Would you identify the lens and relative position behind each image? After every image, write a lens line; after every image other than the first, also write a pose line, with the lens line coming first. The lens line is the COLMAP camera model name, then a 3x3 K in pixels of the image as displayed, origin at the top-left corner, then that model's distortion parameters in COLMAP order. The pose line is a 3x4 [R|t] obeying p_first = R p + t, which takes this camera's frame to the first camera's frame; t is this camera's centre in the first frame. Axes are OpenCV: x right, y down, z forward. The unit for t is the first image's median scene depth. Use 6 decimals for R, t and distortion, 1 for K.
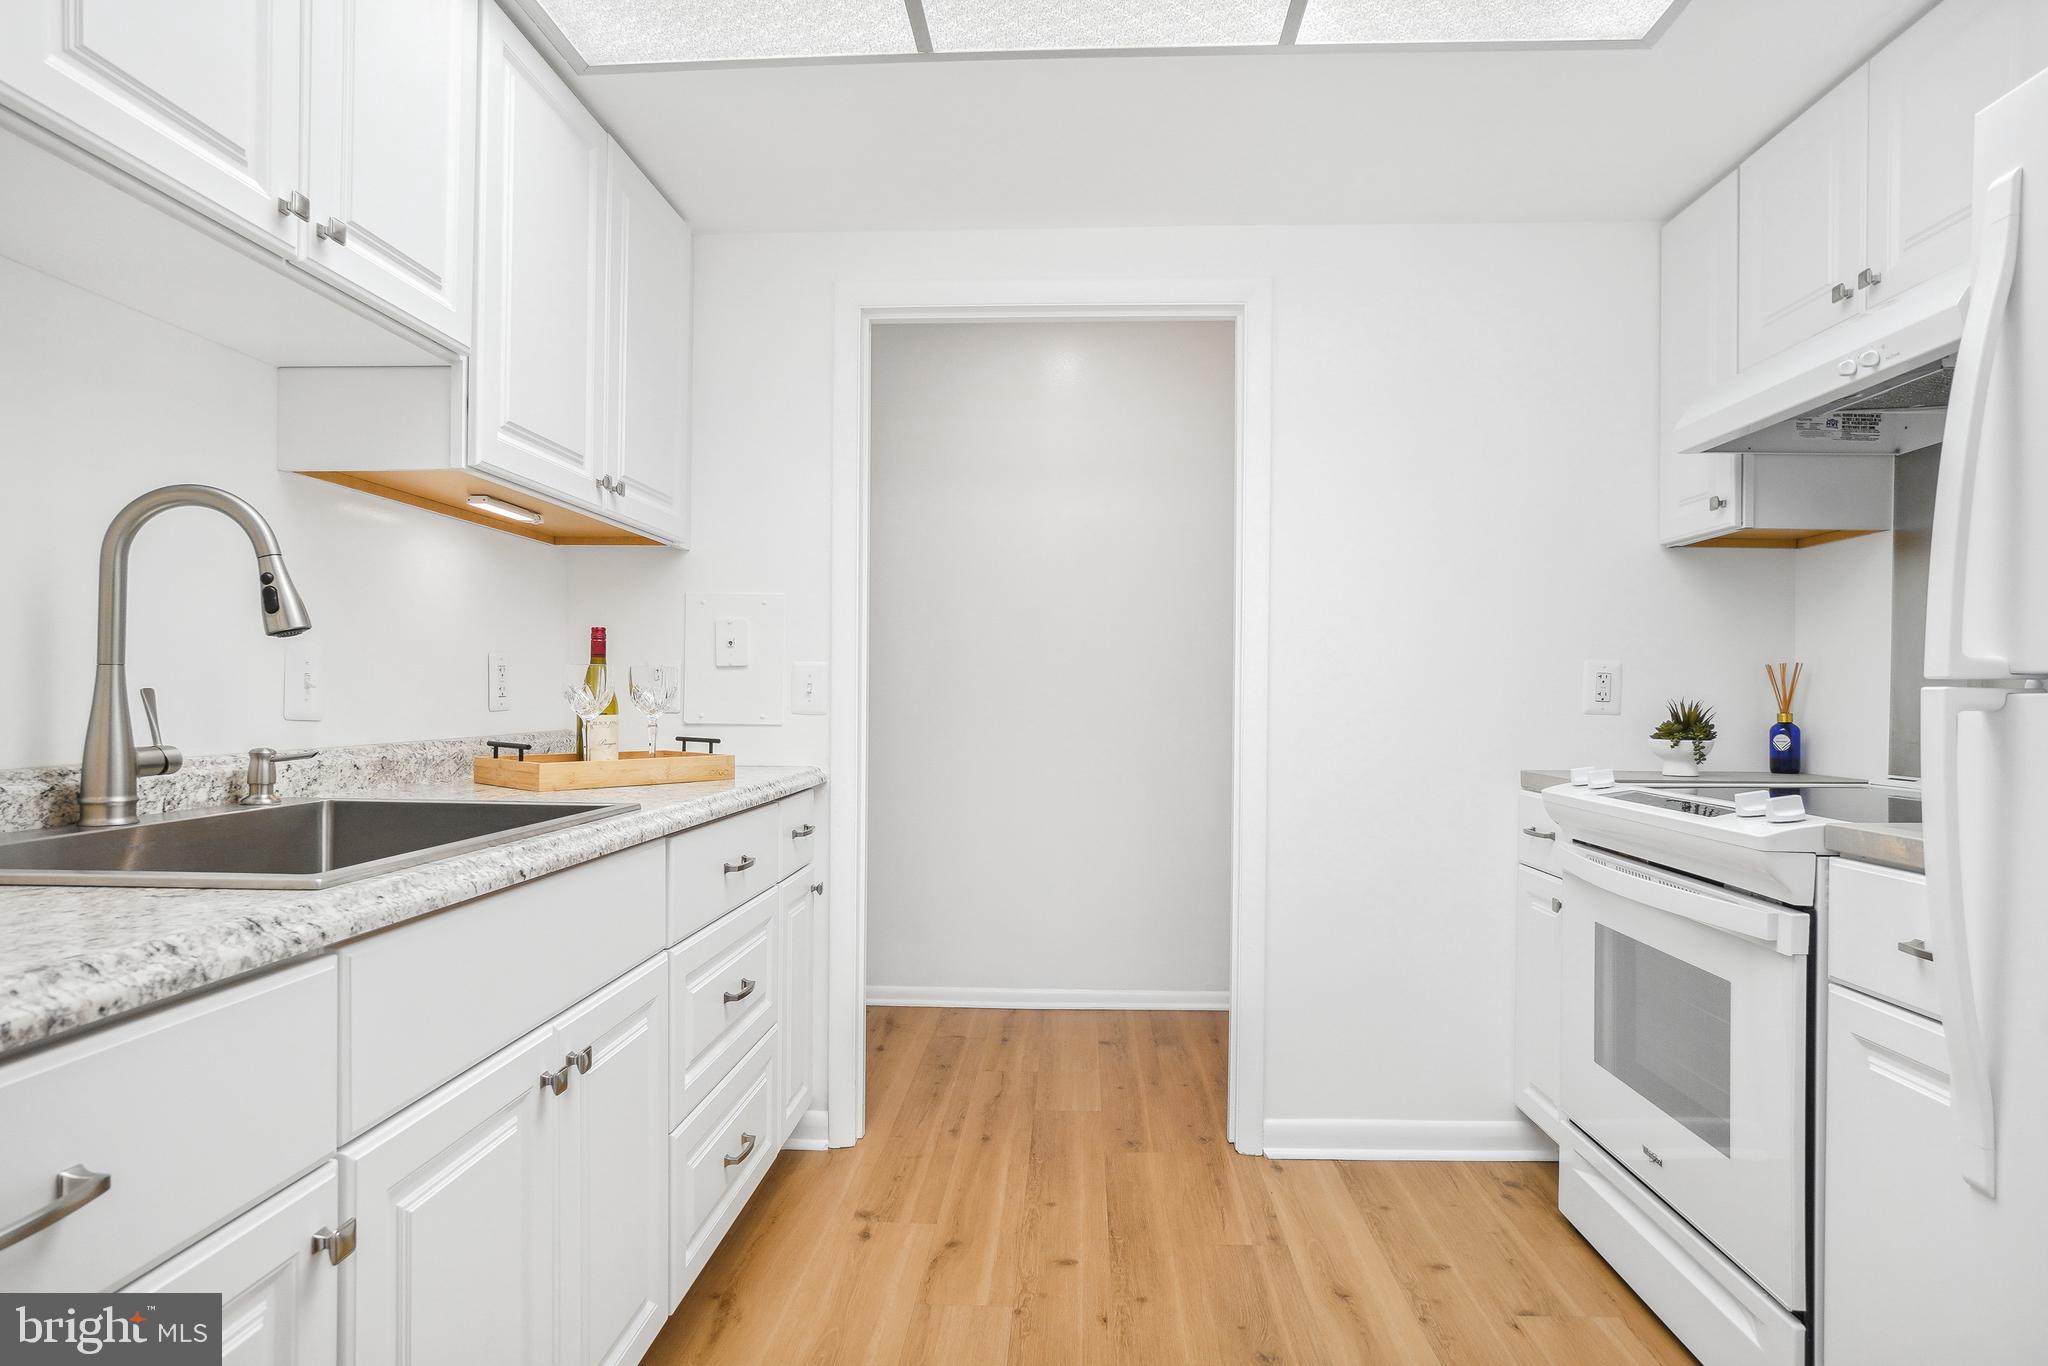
lens RADIAL K [[1080.1, 0, 1051.9], [0, 1080.1, 697.8], [0, 0, 1]] dist [-0.030323, 0.014098]
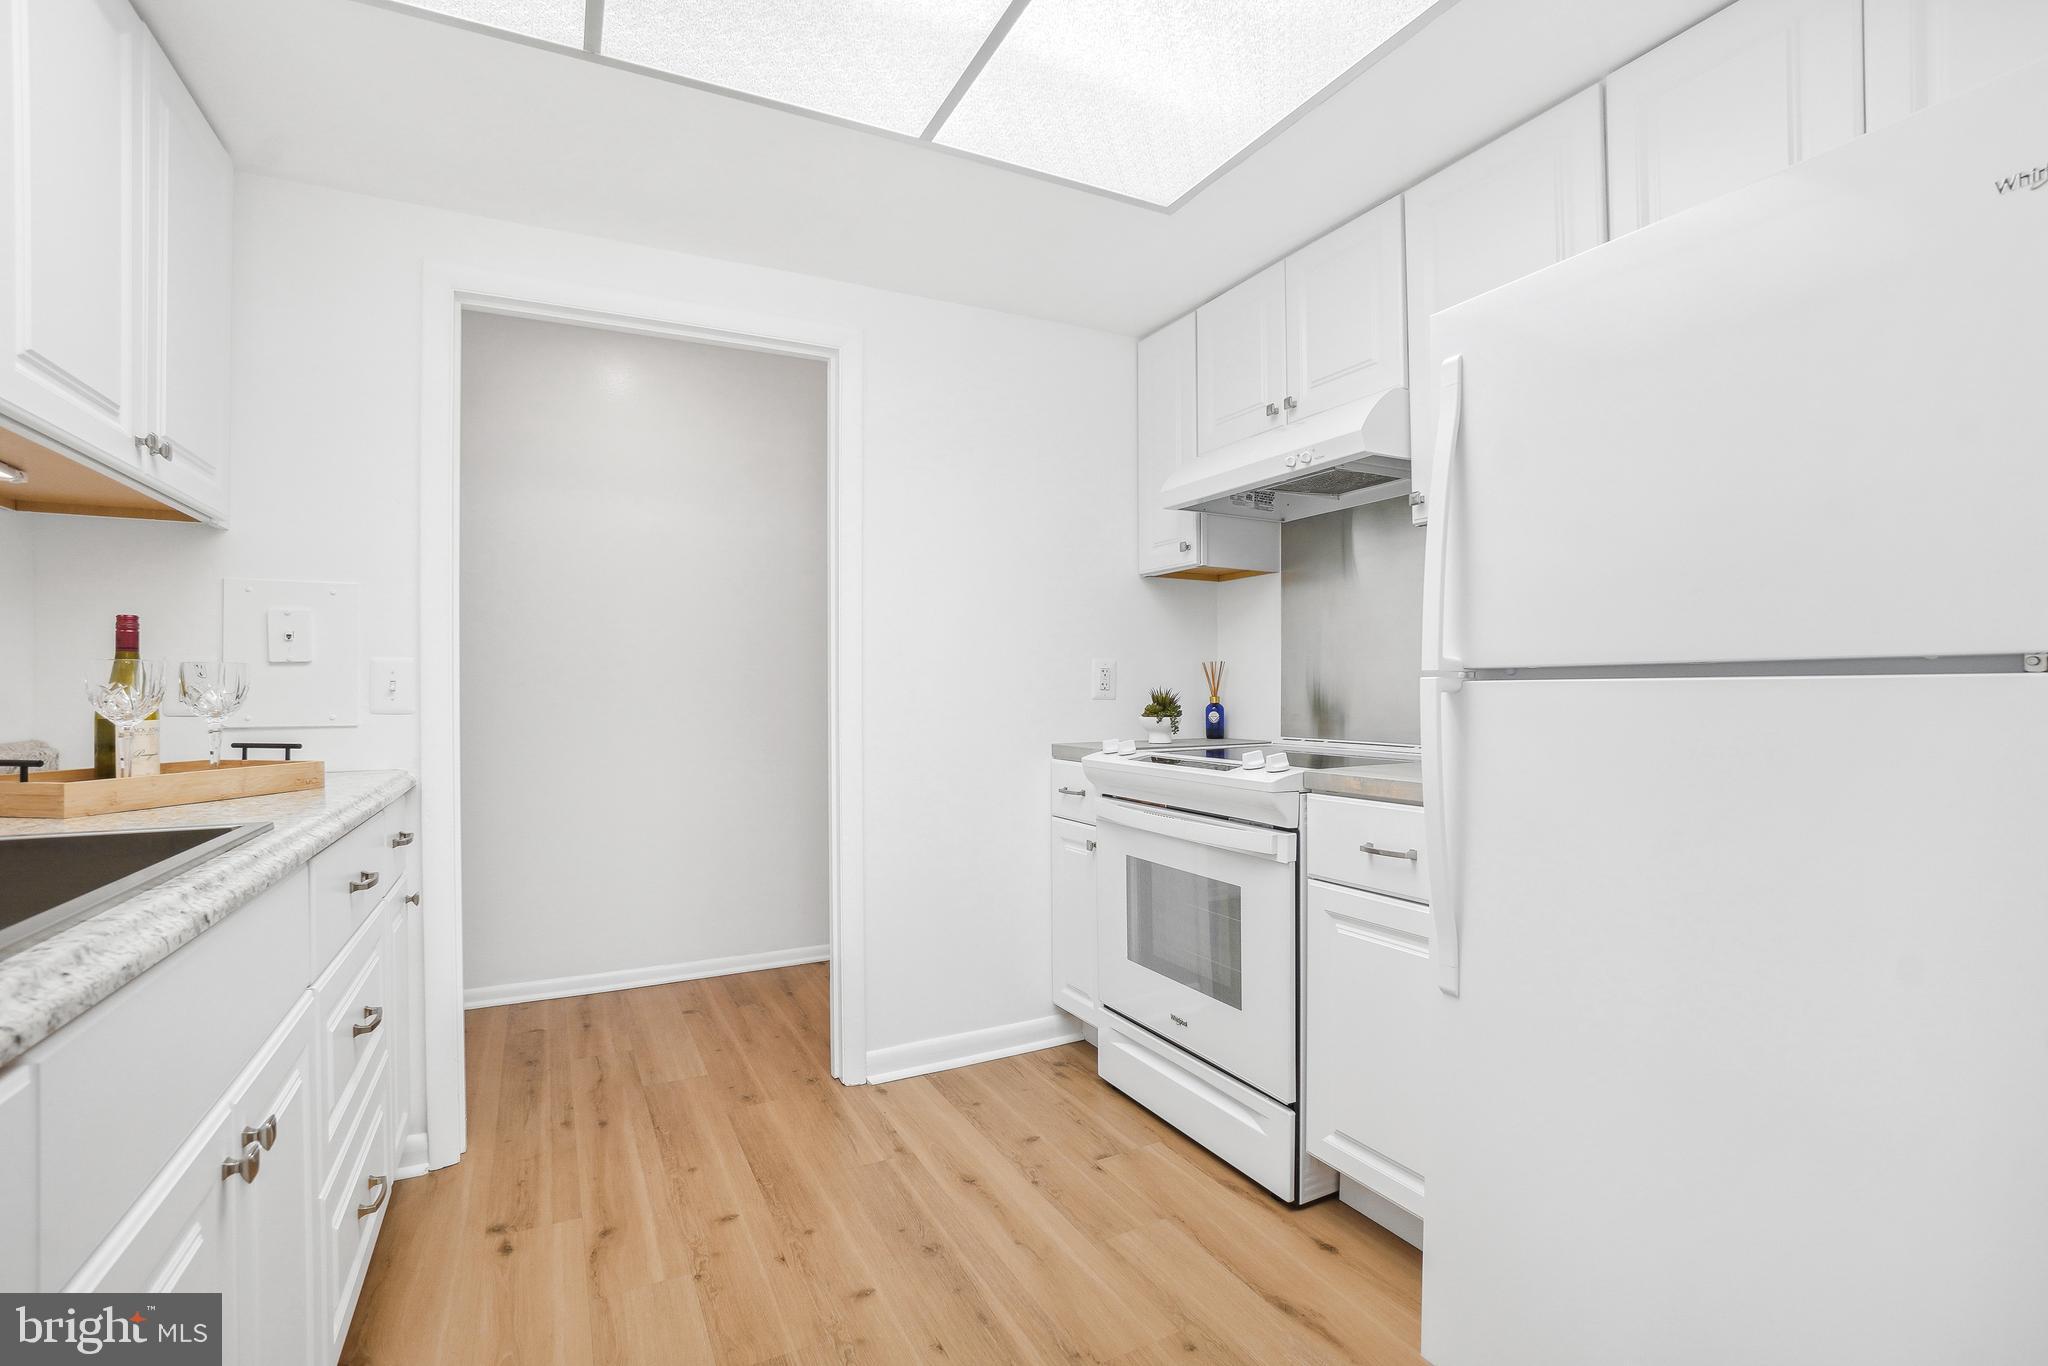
lens RADIAL K [[918.6, 0, 1035.5], [0, 918.6, 689.2], [0, 0, 1]] dist [-0.039787, 0.007590]
pose [[0.870055, -0.011812, 0.492813, -0.159748], [0.012037, 0.999924, 0.002717, -0.001912], [-0.492808, 0.003568, 0.870131, 0.060879]]
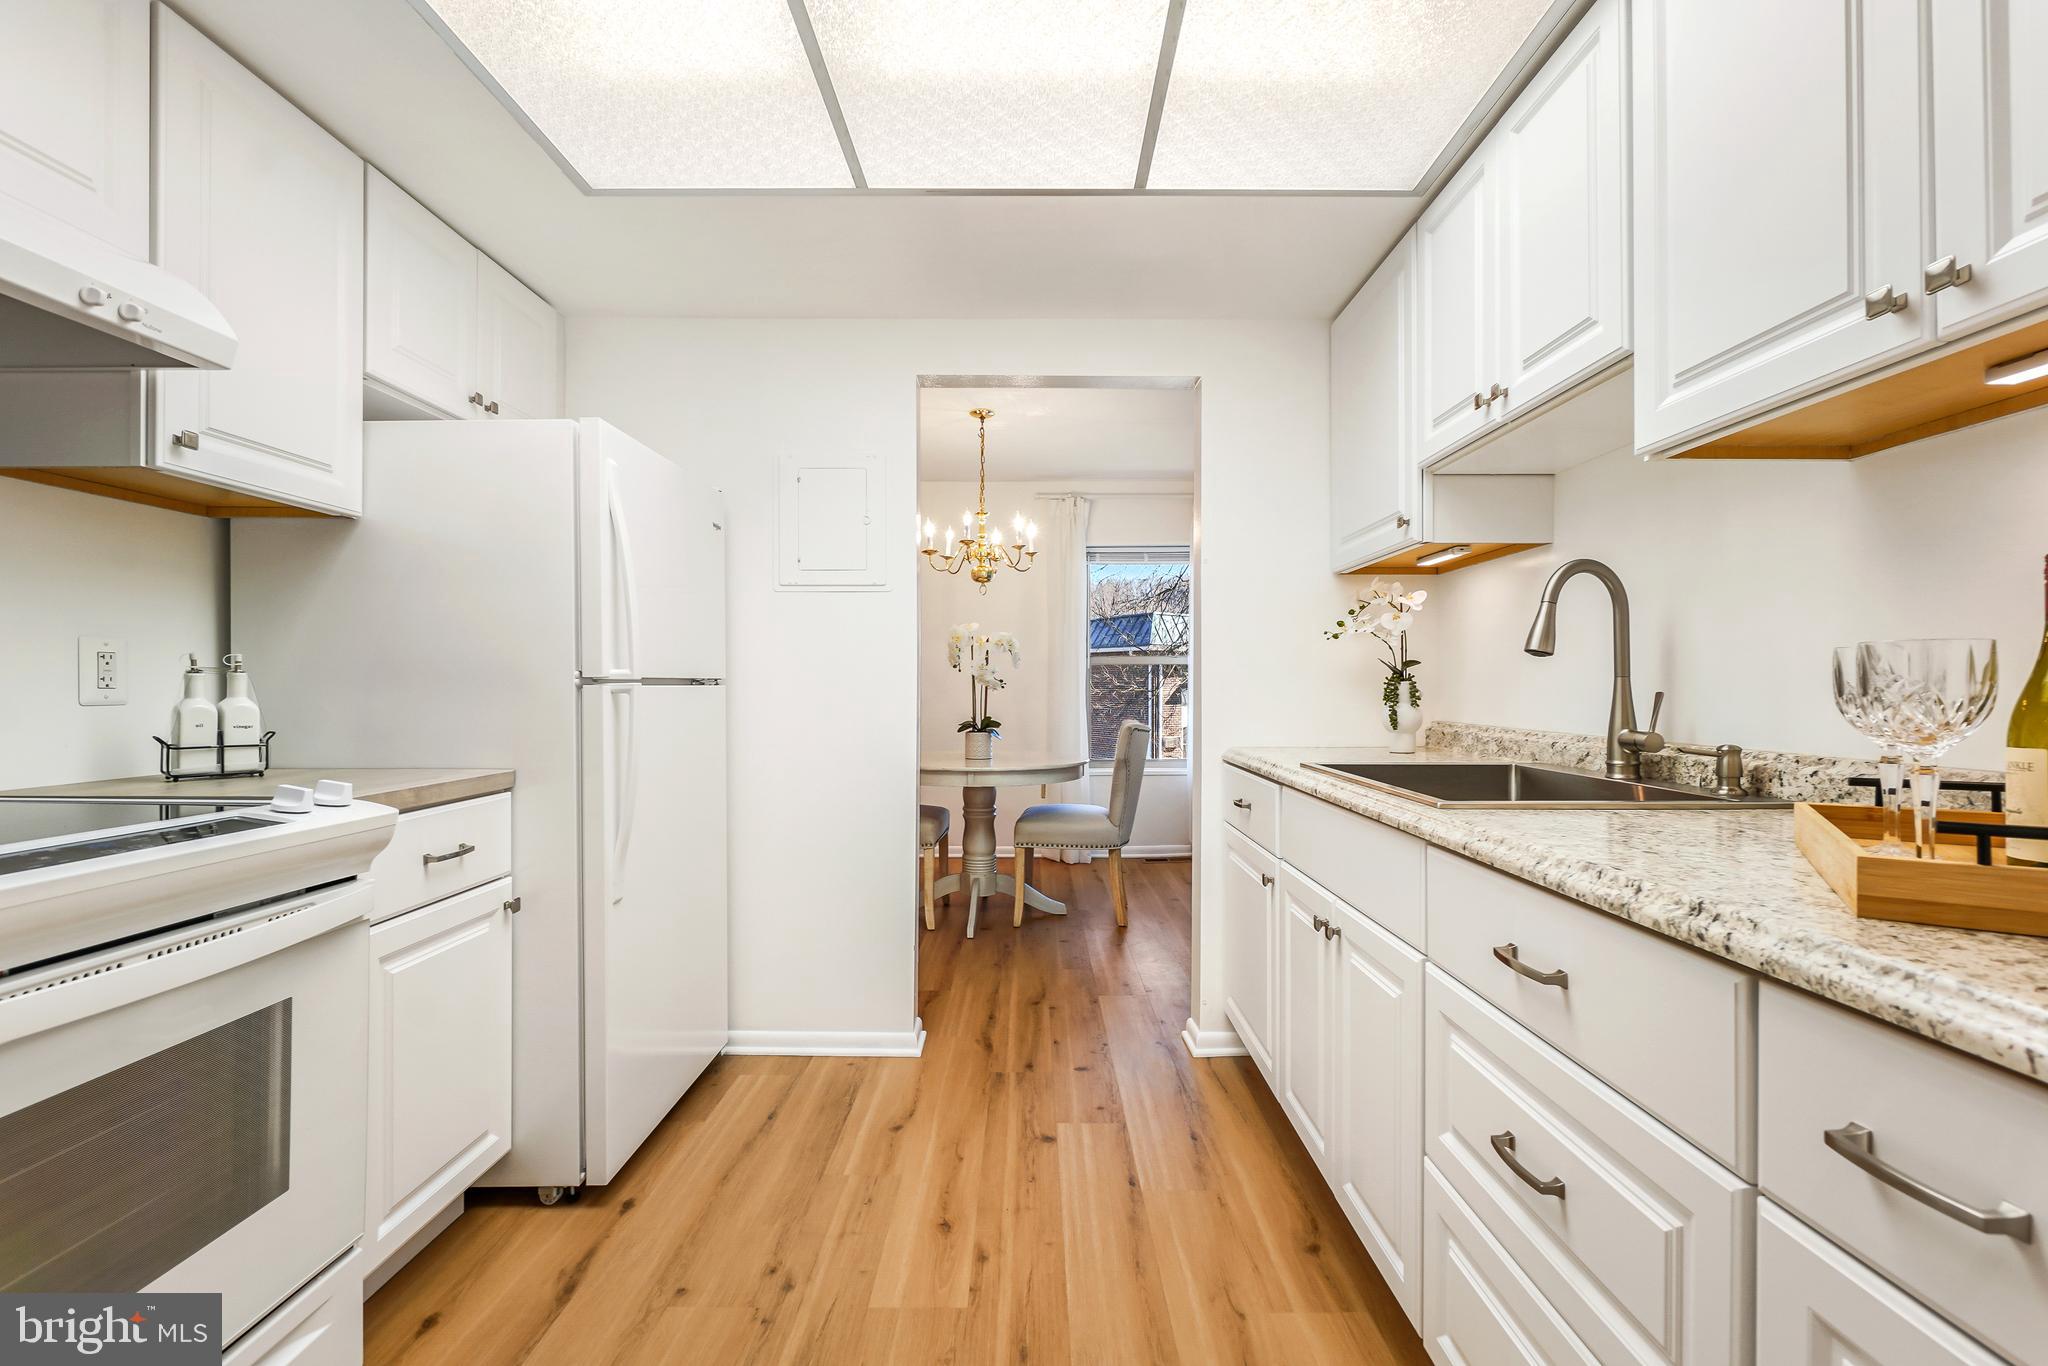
lens RADIAL K [[918.6, 0, 1026.2], [0, 918.6, 680.5], [0, 0, 1]] dist [-0.039787, 0.007590]
pose [[-0.999708, -0.009422, -0.022261, 0.017487], [-0.009337, 0.999949, -0.003922, -0.007485], [0.022297, -0.003713, -0.999744, 1.435159]]
